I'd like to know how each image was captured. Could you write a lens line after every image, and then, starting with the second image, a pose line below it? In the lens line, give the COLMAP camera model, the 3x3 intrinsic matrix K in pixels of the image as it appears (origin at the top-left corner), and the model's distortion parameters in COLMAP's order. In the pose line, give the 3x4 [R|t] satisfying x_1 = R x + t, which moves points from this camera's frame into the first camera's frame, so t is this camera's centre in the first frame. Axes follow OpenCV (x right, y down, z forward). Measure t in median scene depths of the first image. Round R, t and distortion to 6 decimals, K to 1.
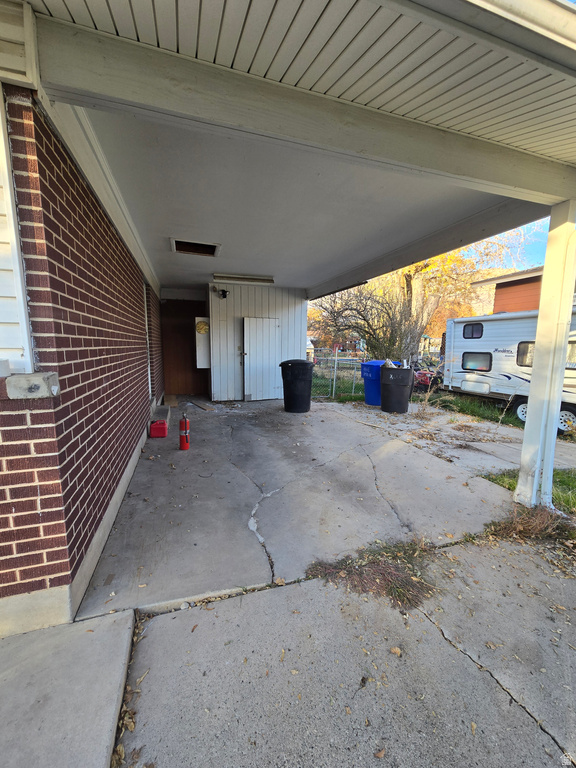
lens RADIAL K [[312.7, 0, 288.7], [0, 312.7, 386.2], [0, 0, 1]] dist [-0.004164, 0.000767]
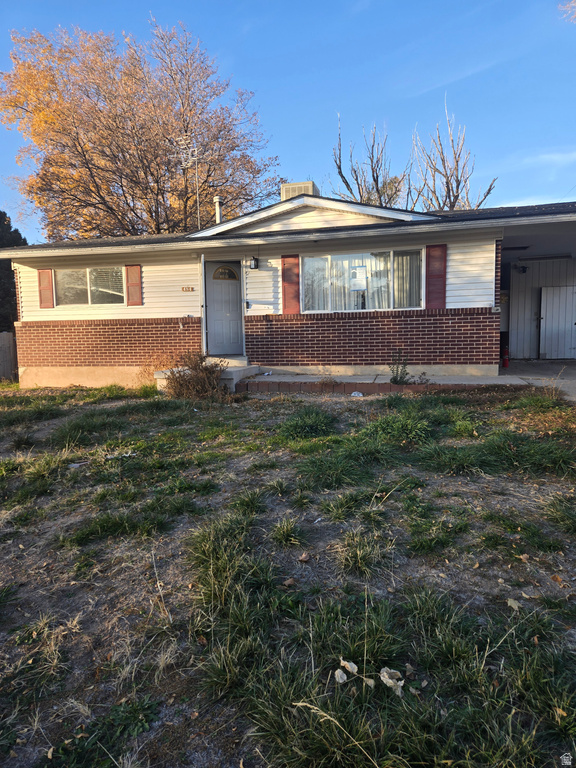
lens RADIAL K [[514.2, 0, 284.6], [0, 514.2, 384.2], [0, 0, 1]] dist [0.029204, -0.001842]
pose [[0.845947, 0.019132, -0.532924, 0.086606], [-0.040416, 0.998782, -0.028300, 0.239884], [0.531733, 0.045479, 0.845690, -1.153017]]
